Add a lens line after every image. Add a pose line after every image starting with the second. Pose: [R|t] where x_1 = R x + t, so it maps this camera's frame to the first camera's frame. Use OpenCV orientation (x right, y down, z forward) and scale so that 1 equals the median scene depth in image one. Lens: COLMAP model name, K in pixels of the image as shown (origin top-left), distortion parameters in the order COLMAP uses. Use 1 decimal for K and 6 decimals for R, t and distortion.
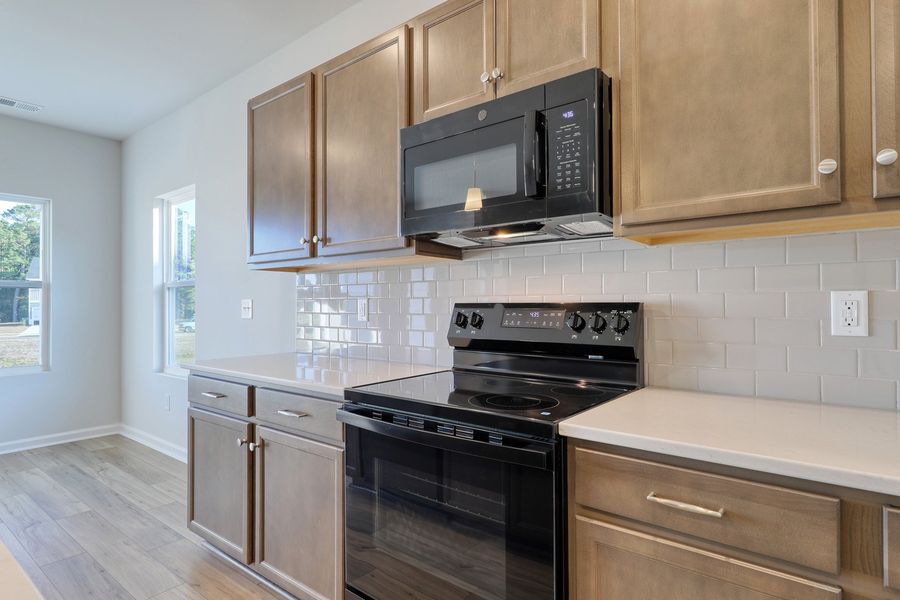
lens RADIAL K [[496.6, 0, 450.5], [0, 496.6, 300.9], [0, 0, 1]] dist [0.005530, 0.000630]
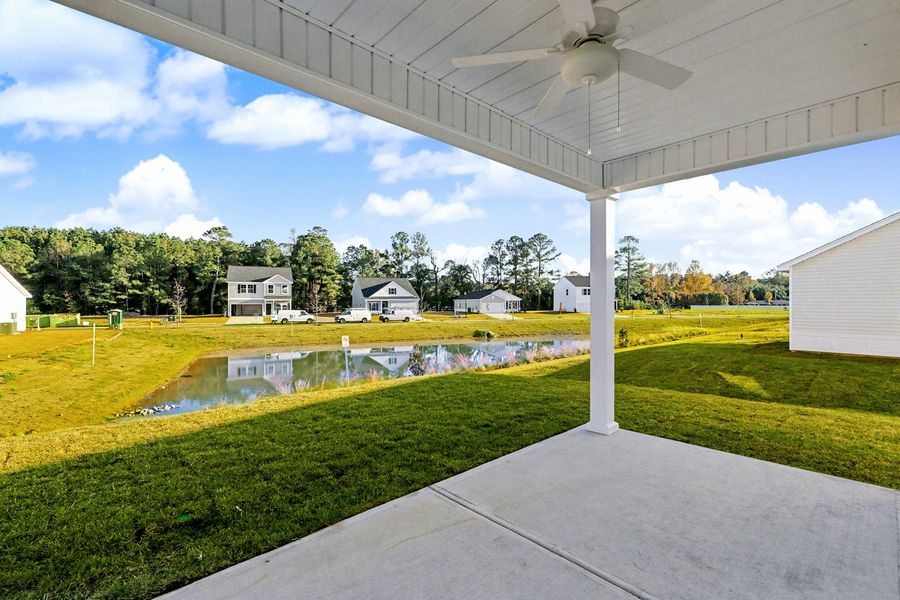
lens RADIAL K [[408.4, 0, 456.6], [0, 408.4, 301.5], [0, 0, 1]] dist [0.004304, -0.000325]
pose [[0.987477, 0.001309, -0.157756, -2.979628], [-0.000022, 0.999967, 0.008157, -0.016682], [0.157761, -0.008051, 0.987444, 0.734396]]
